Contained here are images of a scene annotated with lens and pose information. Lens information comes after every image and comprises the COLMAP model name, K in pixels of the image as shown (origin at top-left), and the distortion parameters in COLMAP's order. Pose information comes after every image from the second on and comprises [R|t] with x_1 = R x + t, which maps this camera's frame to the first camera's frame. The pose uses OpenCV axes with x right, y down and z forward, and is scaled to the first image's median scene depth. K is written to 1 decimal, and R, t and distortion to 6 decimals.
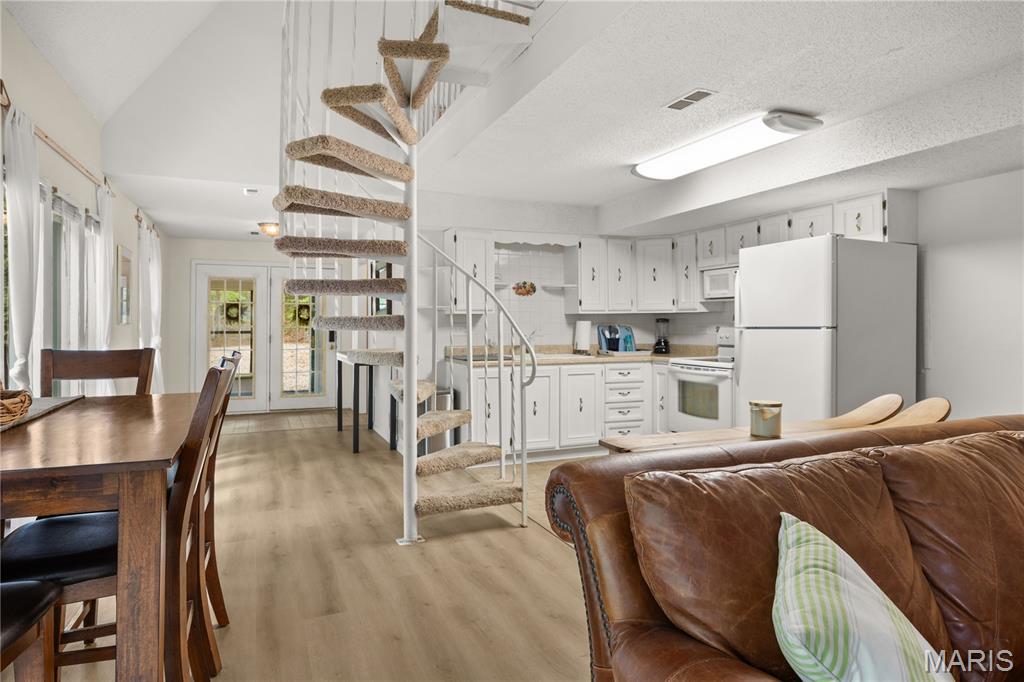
lens RADIAL K [[619.8, 0, 509.1], [0, 619.8, 333.9], [0, 0, 1]] dist [-0.000233, 0.000056]
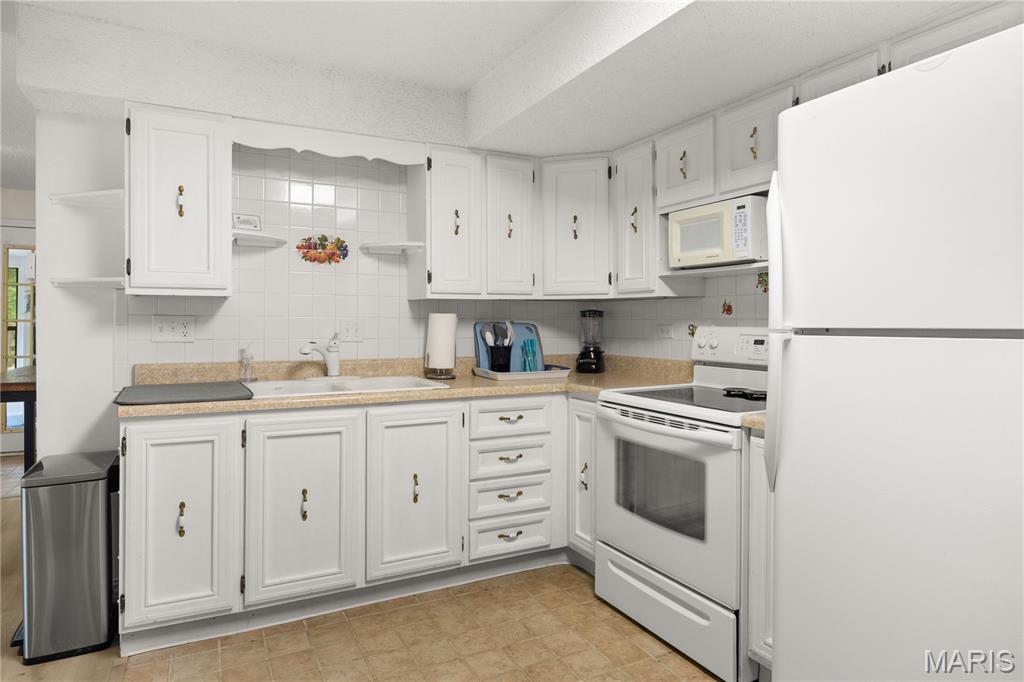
lens RADIAL K [[619.8, 0, 513.2], [0, 619.8, 337.1], [0, 0, 1]] dist [-0.000233, 0.000056]
pose [[0.996222, 0.001652, 0.086832, 0.137432], [-0.002576, 0.999941, 0.010522, -0.006474], [-0.086809, -0.010706, 0.996167, 0.480887]]
